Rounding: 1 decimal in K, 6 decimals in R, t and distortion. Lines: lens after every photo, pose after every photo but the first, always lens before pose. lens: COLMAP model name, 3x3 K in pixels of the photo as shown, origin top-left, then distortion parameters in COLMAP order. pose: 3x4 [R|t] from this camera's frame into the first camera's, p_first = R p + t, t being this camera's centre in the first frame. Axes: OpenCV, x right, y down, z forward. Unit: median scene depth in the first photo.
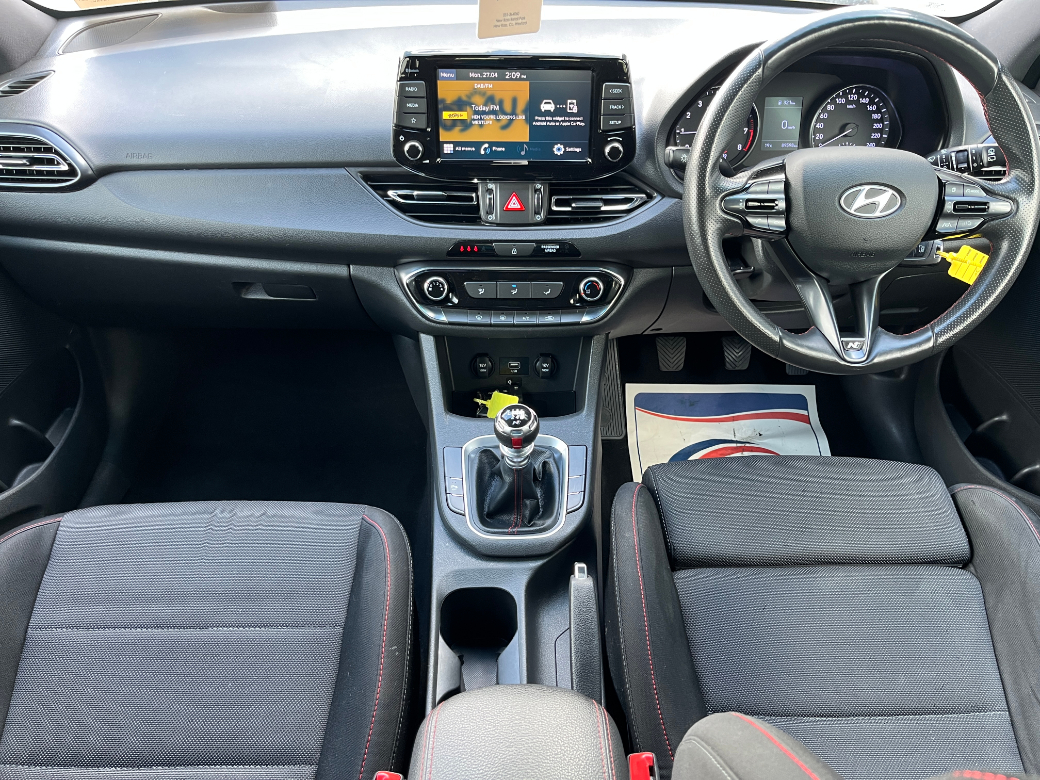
lens RADIAL K [[782.5, 0, 526.4], [0, 782.5, 385.8], [0, 0, 1]] dist [0.039260, -0.058654]
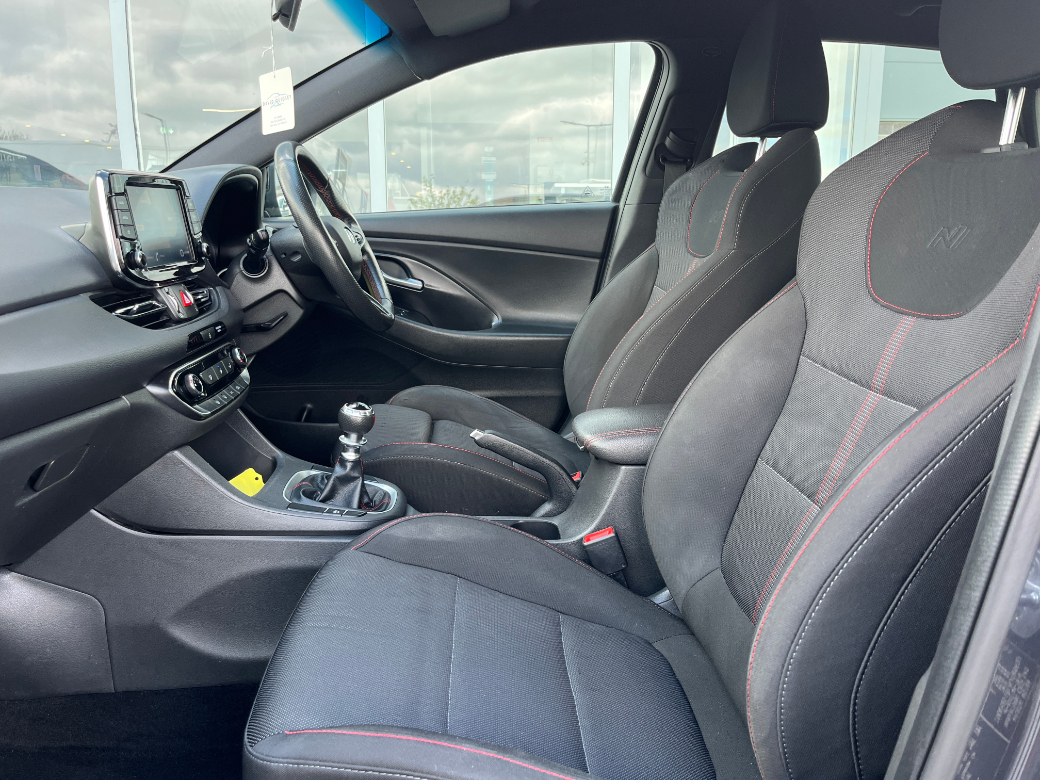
lens RADIAL K [[782.5, 0, 526.4], [0, 782.5, 385.8], [0, 0, 1]] dist [0.039260, -0.058654]
pose [[-0.043180, -0.230508, 0.972112, -1.185515], [0.580685, 0.785995, 0.212169, -0.094418], [-0.812982, 0.573652, 0.099914, 0.578092]]
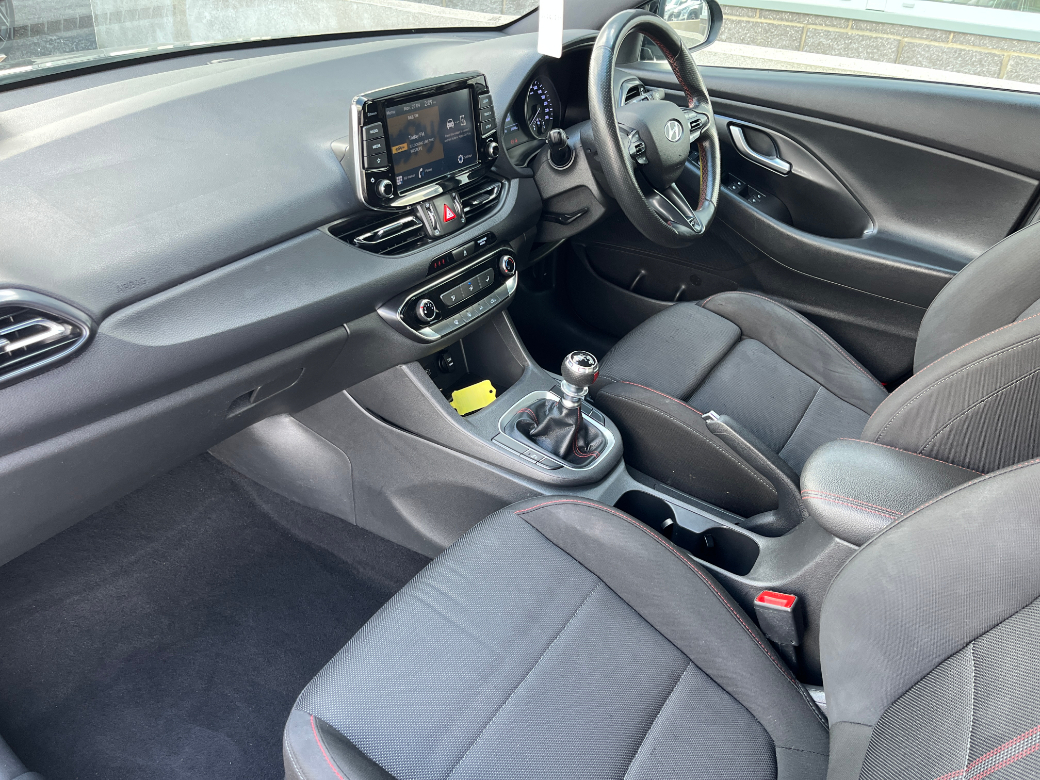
lens RADIAL K [[782.5, 0, 526.4], [0, 782.5, 385.8], [0, 0, 1]] dist [0.039260, -0.058654]
pose [[0.548823, -0.424534, 0.720114, -0.893056], [0.460484, 0.872496, 0.163419, -0.153508], [-0.697673, 0.241913, 0.674337, 0.227714]]
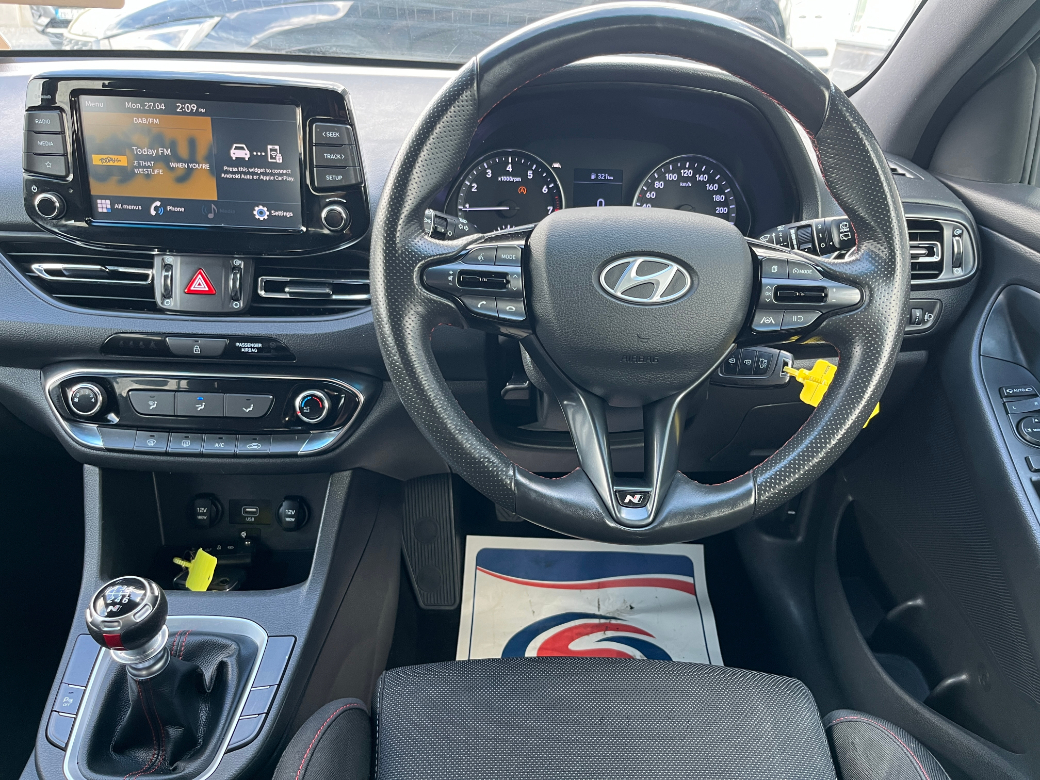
lens RADIAL K [[782.5, 0, 526.4], [0, 782.5, 385.8], [0, 0, 1]] dist [0.039260, -0.058654]
pose [[0.999454, 0.029178, 0.015493, 0.279783], [-0.026020, 0.984220, -0.175026, -0.024758], [-0.020356, 0.174528, 0.984442, 0.313741]]
